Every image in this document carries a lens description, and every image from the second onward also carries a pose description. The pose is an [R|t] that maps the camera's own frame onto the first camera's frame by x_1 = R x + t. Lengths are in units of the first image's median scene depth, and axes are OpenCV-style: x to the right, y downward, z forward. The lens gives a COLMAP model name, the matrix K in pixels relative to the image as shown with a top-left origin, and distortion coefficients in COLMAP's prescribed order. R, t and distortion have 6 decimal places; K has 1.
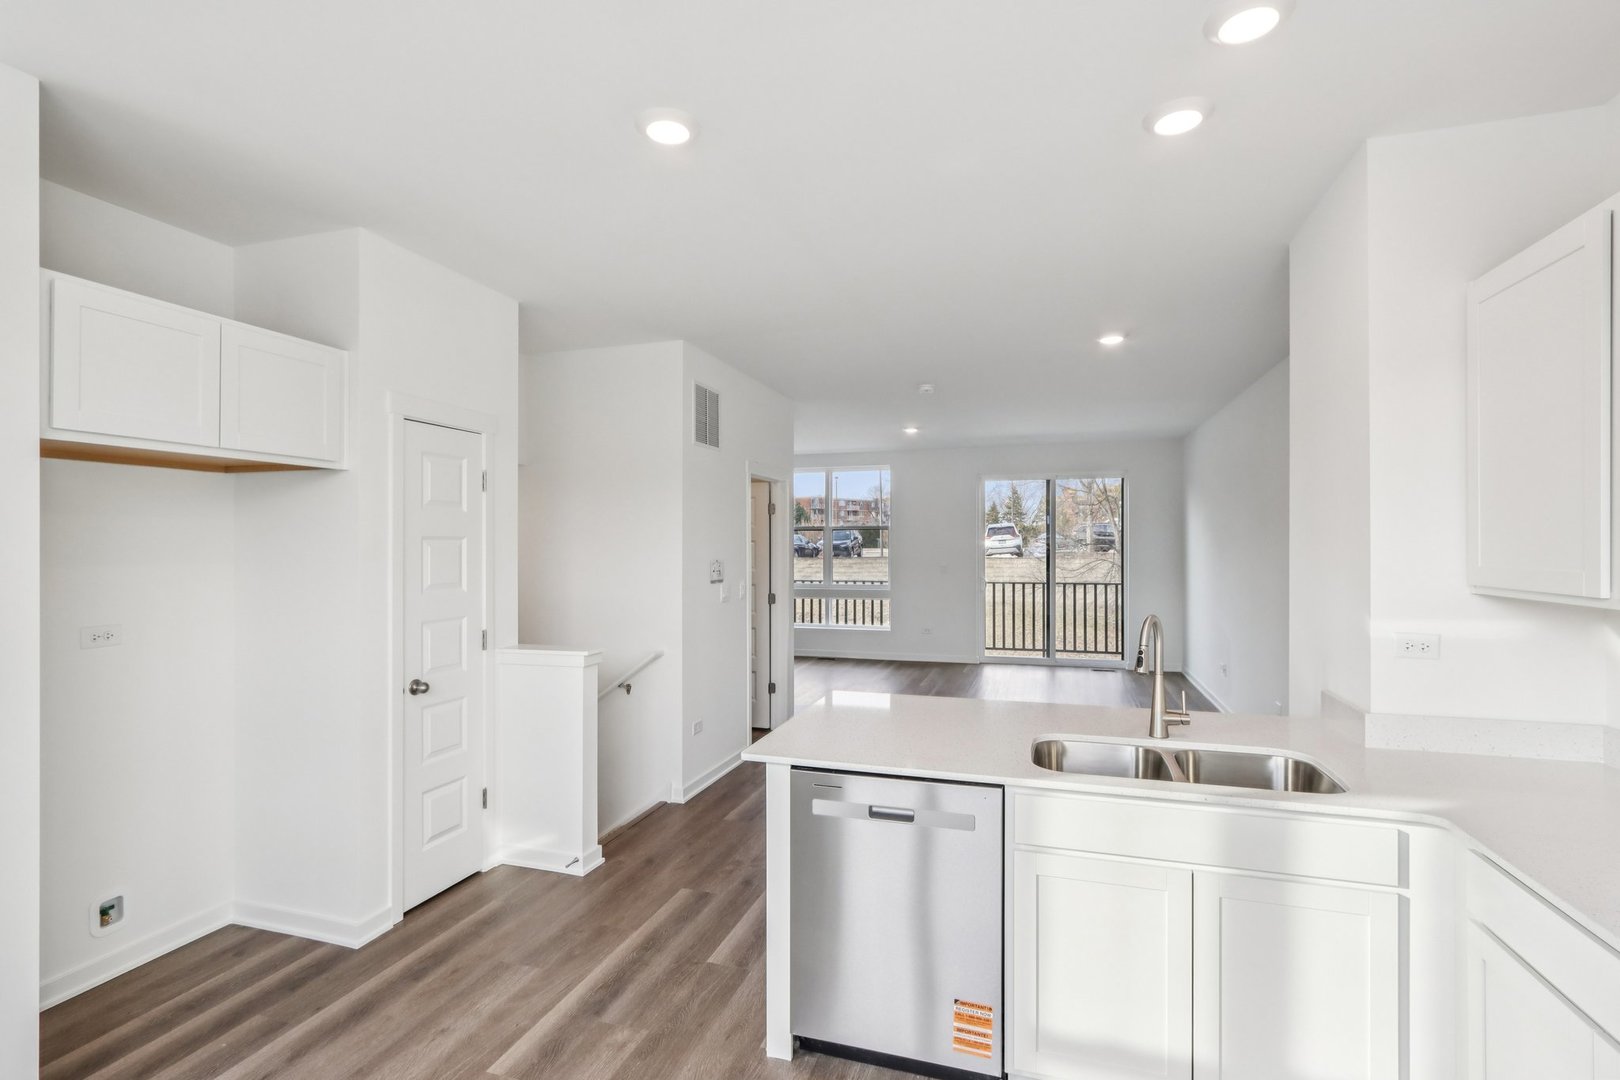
lens RADIAL K [[776.9, 0, 795.1], [0, 776.9, 544.9], [0, 0, 1]] dist [-0.003724, 0.005217]
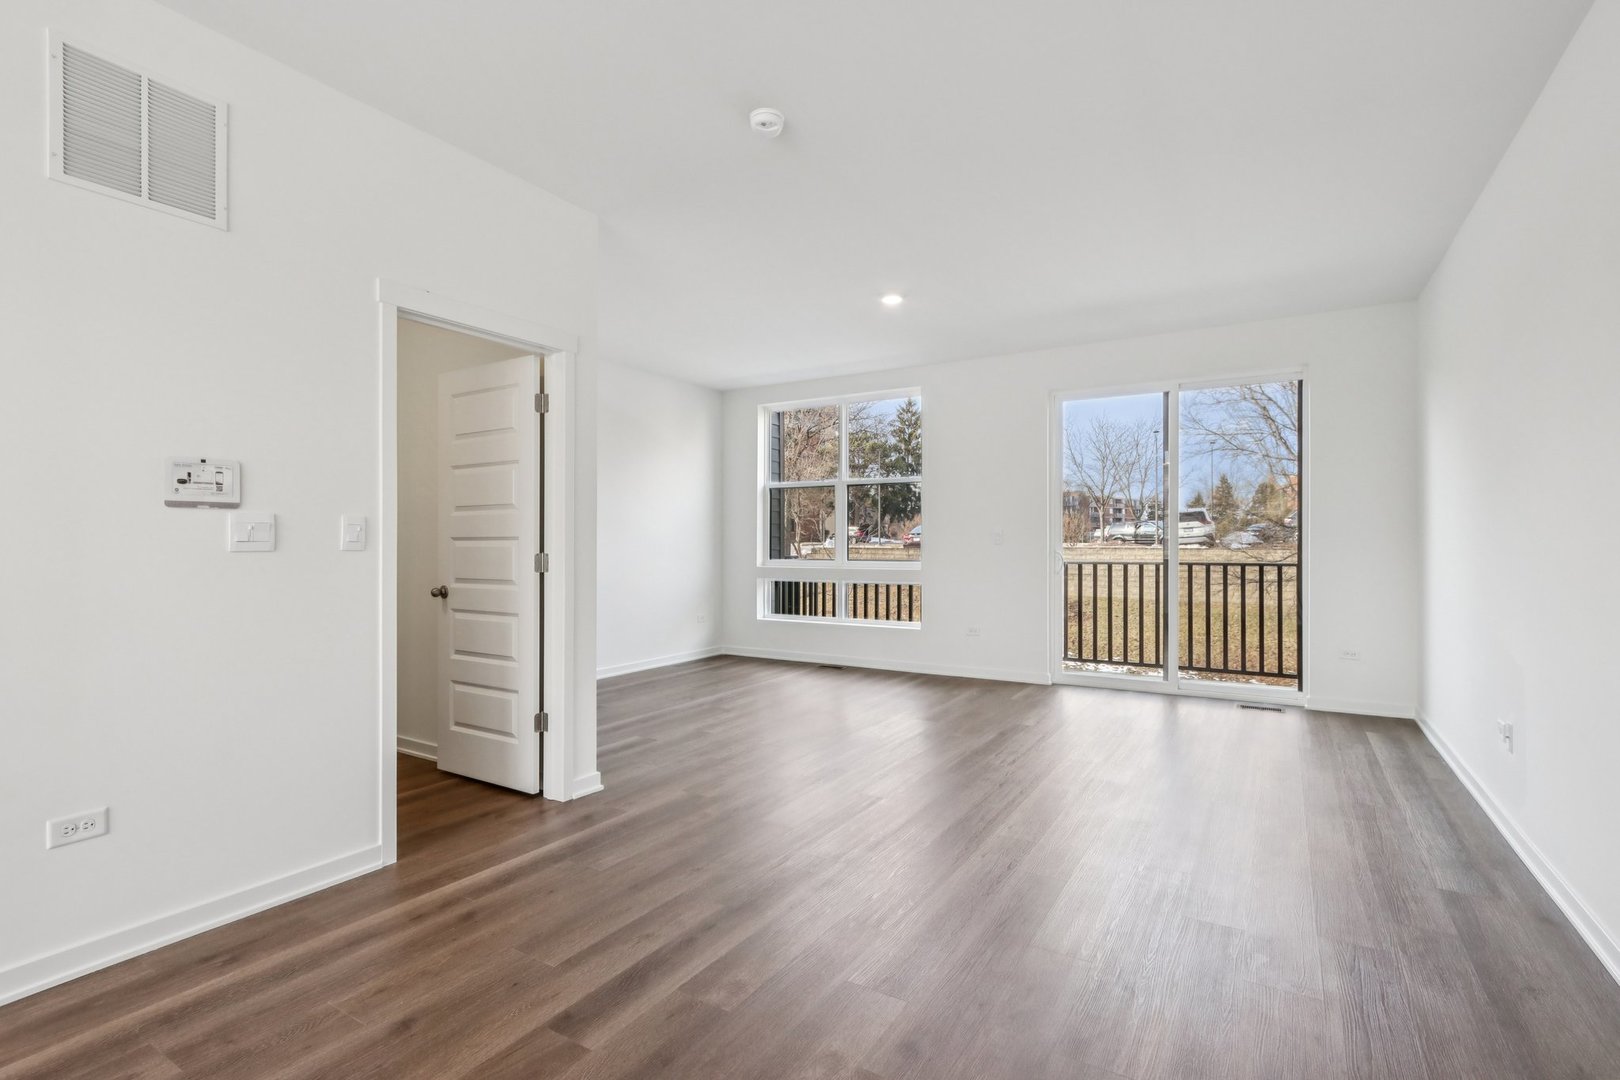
lens RADIAL K [[776.9, 0, 786.8], [0, 776.9, 544.0], [0, 0, 1]] dist [-0.003724, 0.005217]
pose [[0.970399, 0.003562, -0.241479, 0.175733], [-0.002950, 0.999991, 0.002898, 0.034208], [0.241487, -0.002100, 0.970402, 0.317609]]
